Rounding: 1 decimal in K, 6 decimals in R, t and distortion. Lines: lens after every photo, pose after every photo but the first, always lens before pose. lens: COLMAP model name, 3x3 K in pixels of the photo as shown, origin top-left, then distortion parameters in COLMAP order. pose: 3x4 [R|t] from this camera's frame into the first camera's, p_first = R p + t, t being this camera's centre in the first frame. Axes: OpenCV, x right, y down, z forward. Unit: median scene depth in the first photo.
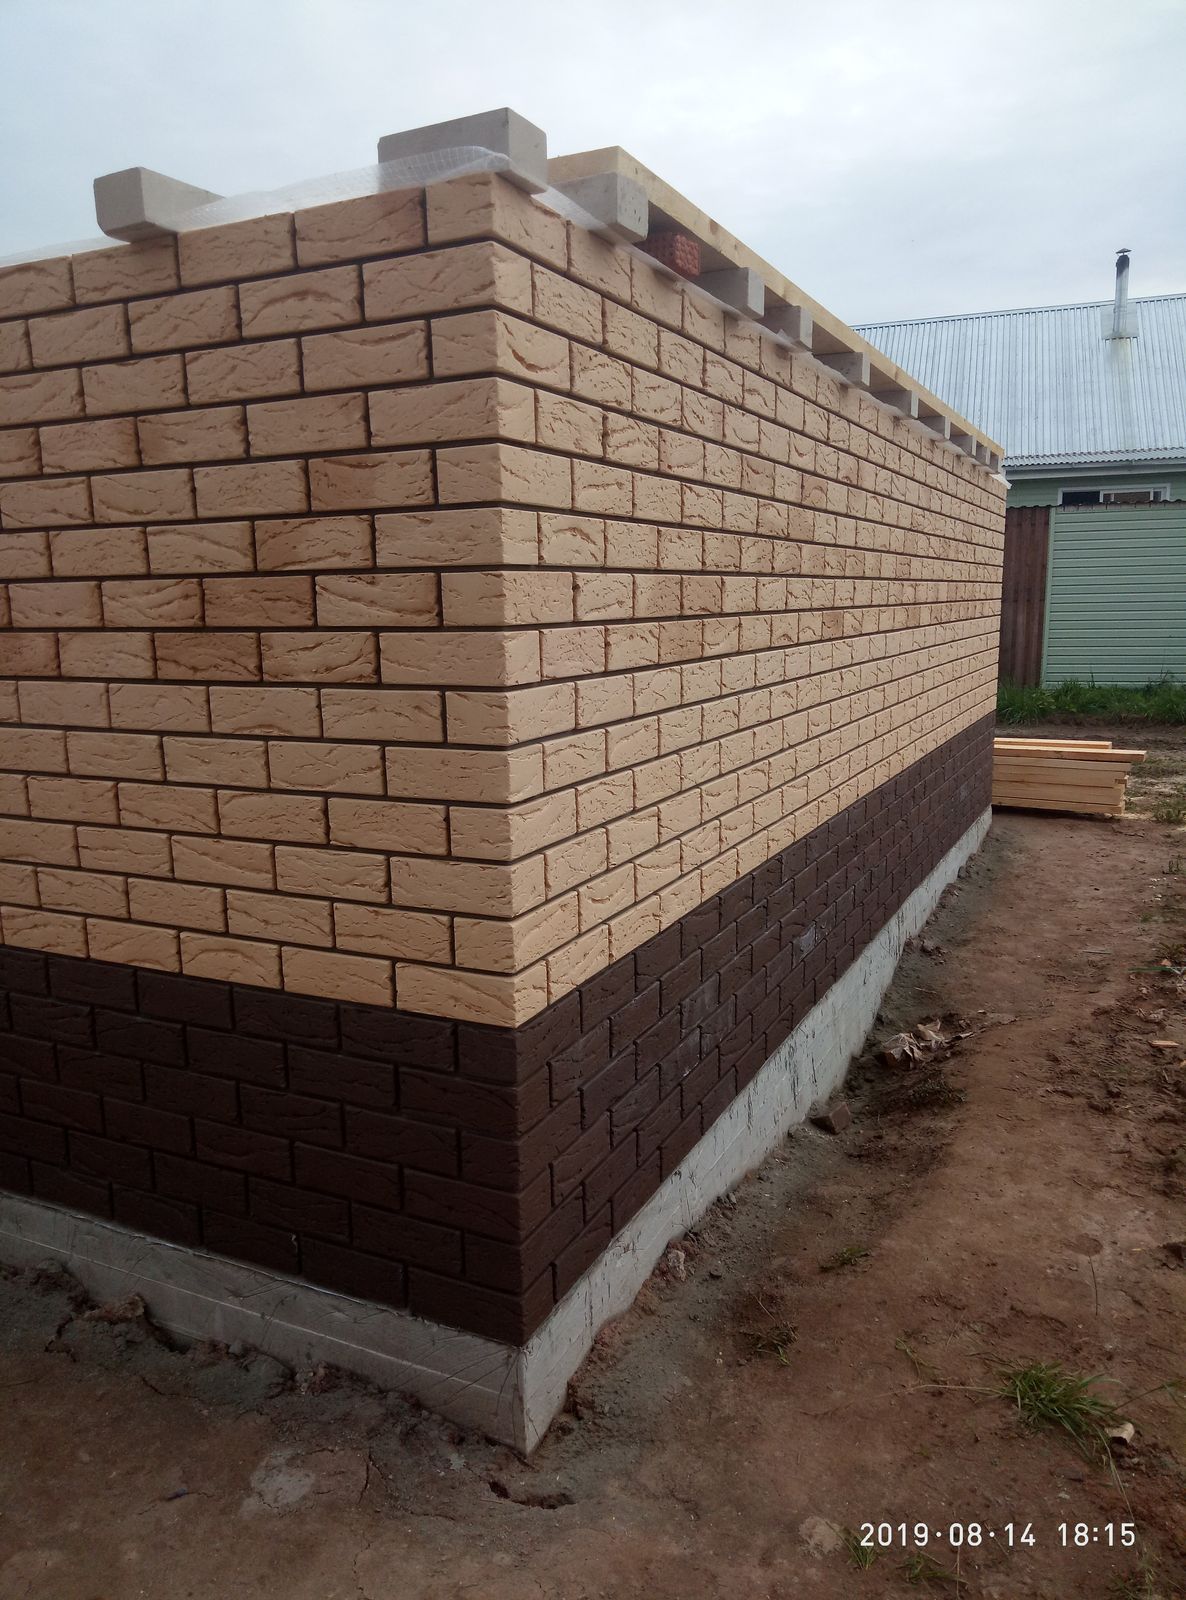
lens RADIAL K [[1161.7, 0, 590.8], [0, 1161.7, 827.9], [0, 0, 1]] dist [0.000556, -0.004452]
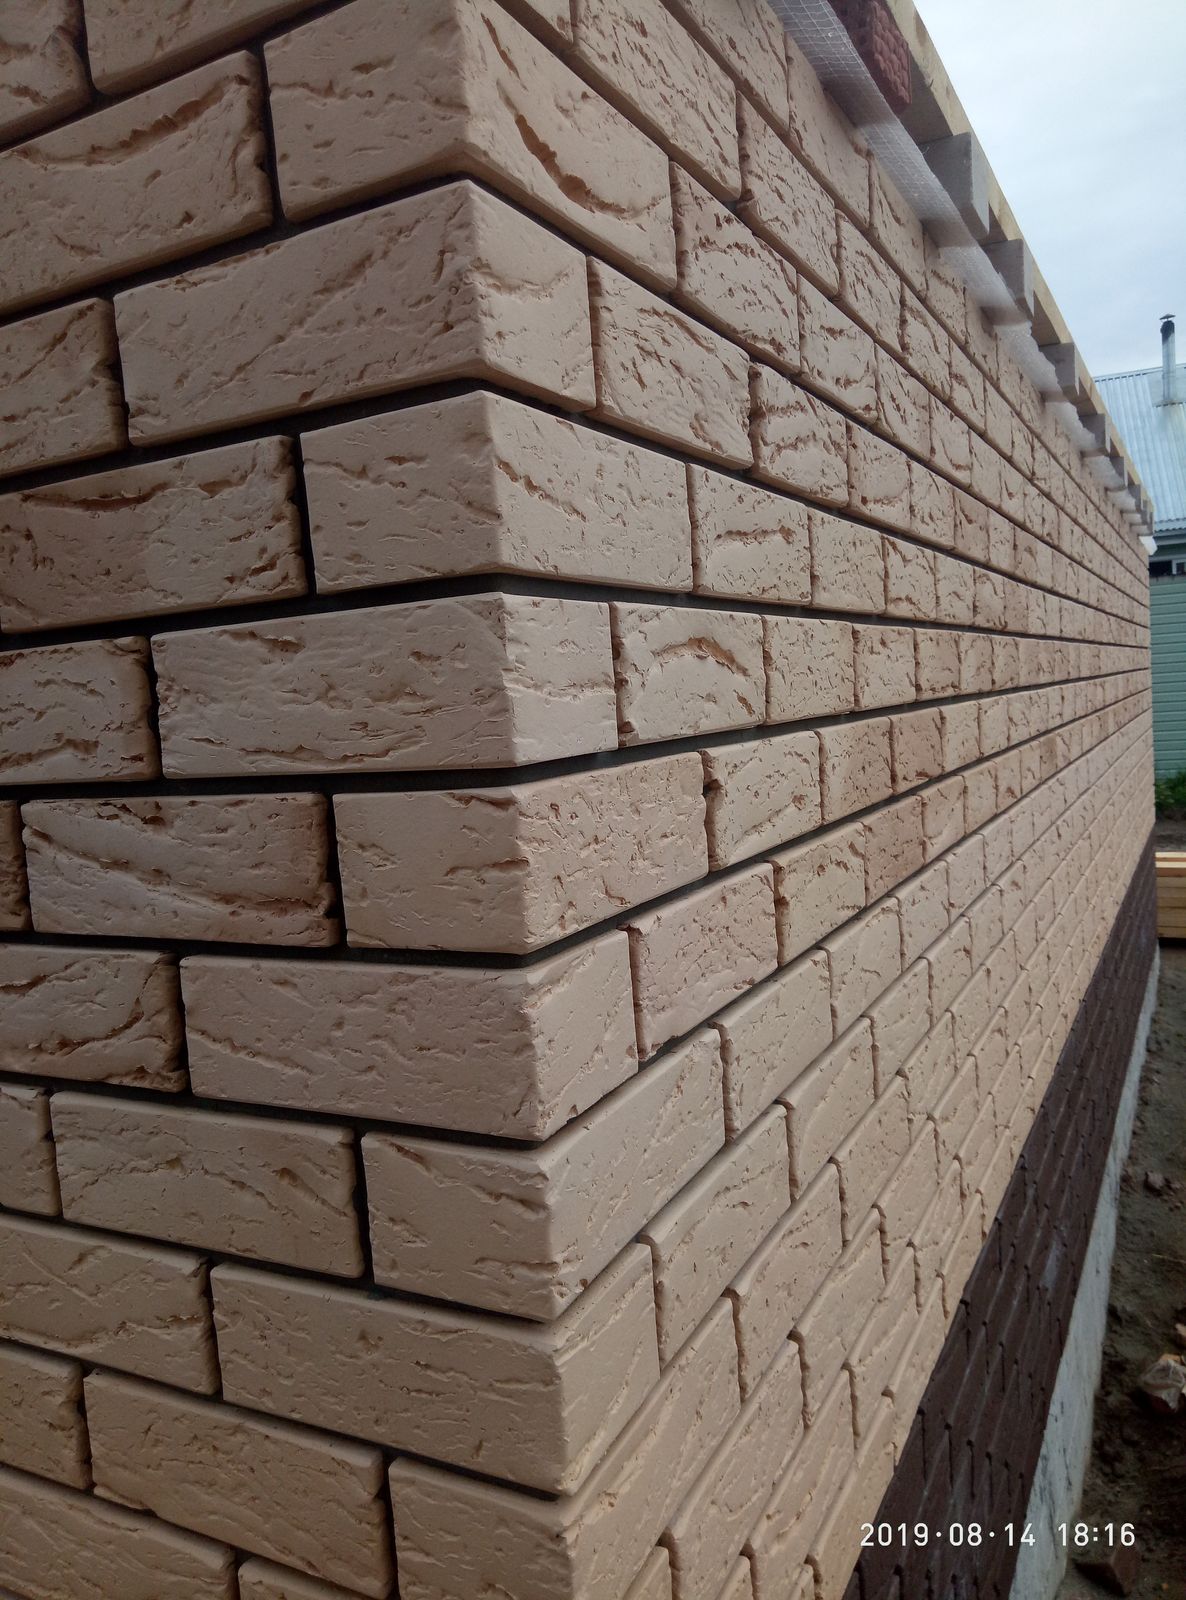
lens RADIAL K [[1150.1, 0, 590.2], [0, 1150.1, 793.4], [0, 0, 1]] dist [0.004552, -0.002386]
pose [[0.998167, -0.049404, -0.034946, -0.041446], [0.045230, 0.992731, -0.111533, -0.171516], [0.040202, 0.109748, 0.993146, 0.644569]]
